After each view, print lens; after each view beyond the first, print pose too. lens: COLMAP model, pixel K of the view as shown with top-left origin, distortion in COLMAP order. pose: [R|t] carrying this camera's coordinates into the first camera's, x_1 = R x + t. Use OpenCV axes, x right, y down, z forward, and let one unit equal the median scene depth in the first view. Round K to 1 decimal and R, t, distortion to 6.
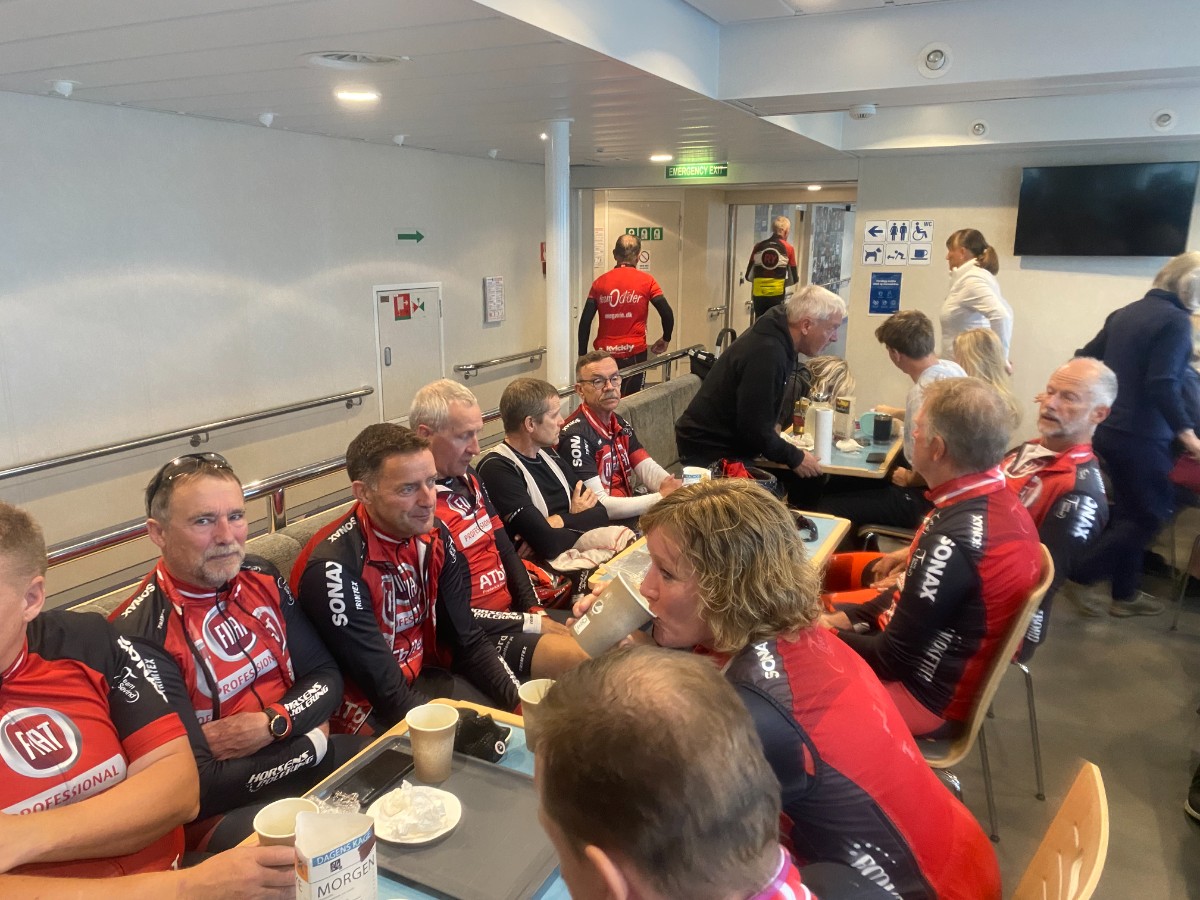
lens RADIAL K [[918.5, 0, 600.6], [0, 918.5, 455.7], [0, 0, 1]] dist [0.031723, -0.015389]
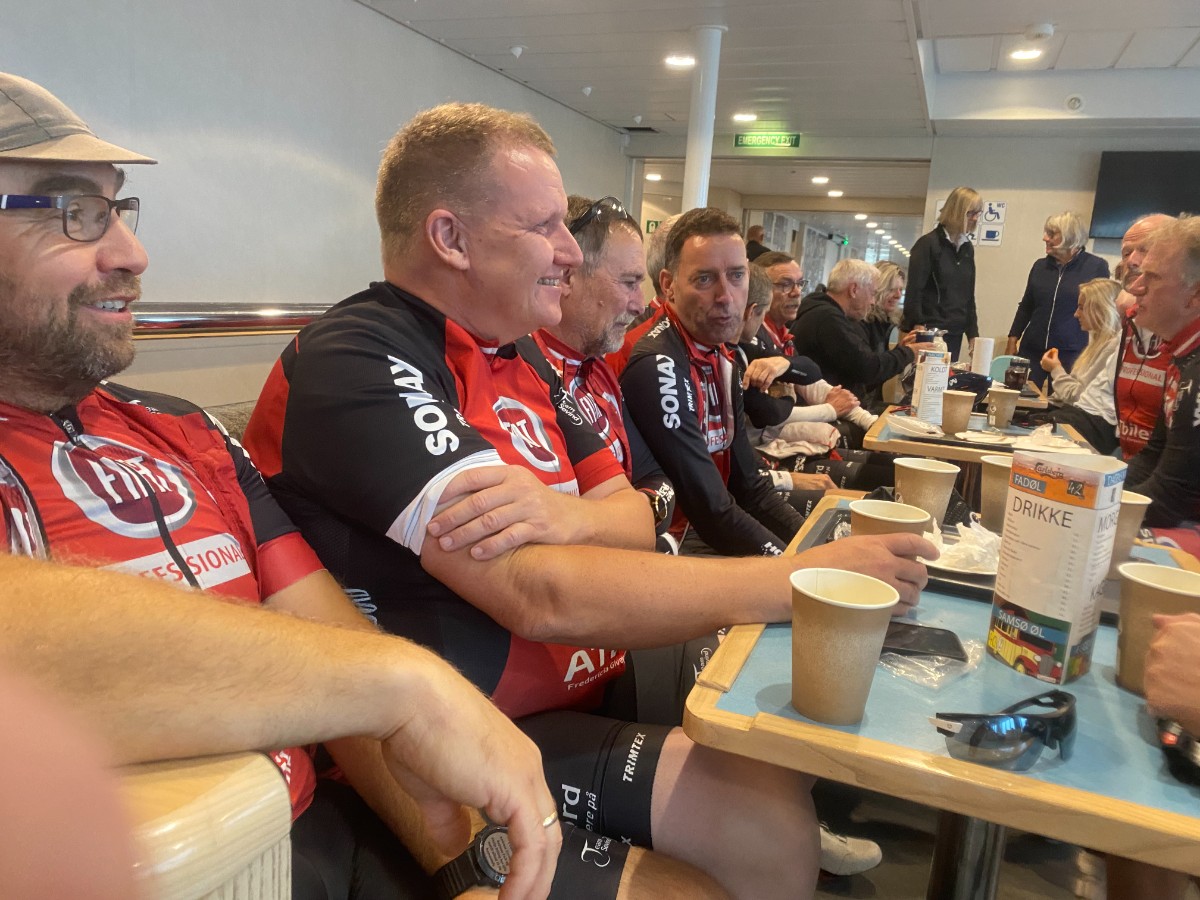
lens RADIAL K [[918.5, 0, 596.3], [0, 918.5, 451.3], [0, 0, 1]] dist [0.031723, -0.015389]
pose [[0.994930, 0.052251, 0.085930, -0.176748], [-0.047341, 0.997181, -0.058215, 0.108172], [-0.088729, 0.053852, 0.994599, 0.062779]]
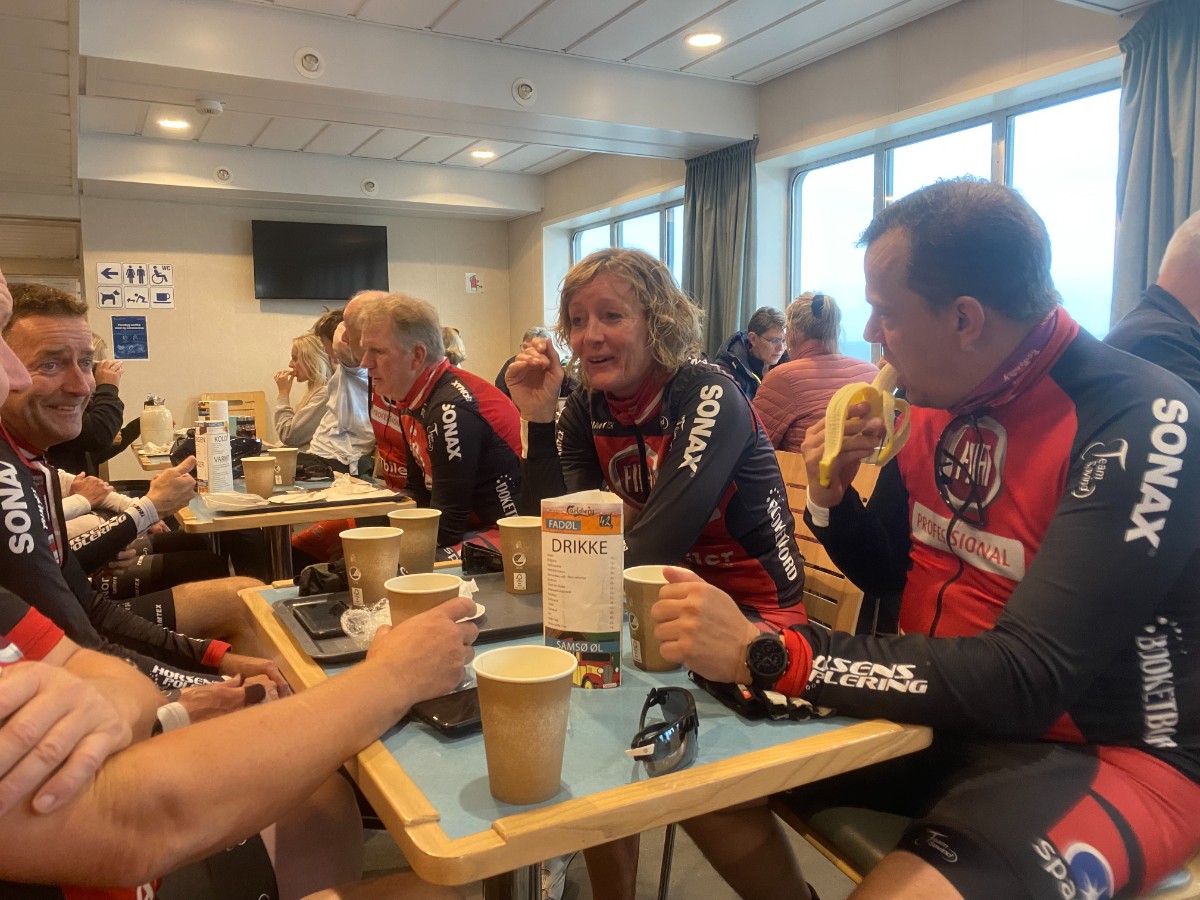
lens RADIAL K [[918.5, 0, 592.9], [0, 918.5, 440.0], [0, 0, 1]] dist [0.031723, -0.015389]
pose [[0.574324, -0.080177, 0.814692, -0.240631], [0.211743, 0.975875, -0.053231, 0.093385], [-0.790769, 0.203077, 0.577446, 0.107967]]
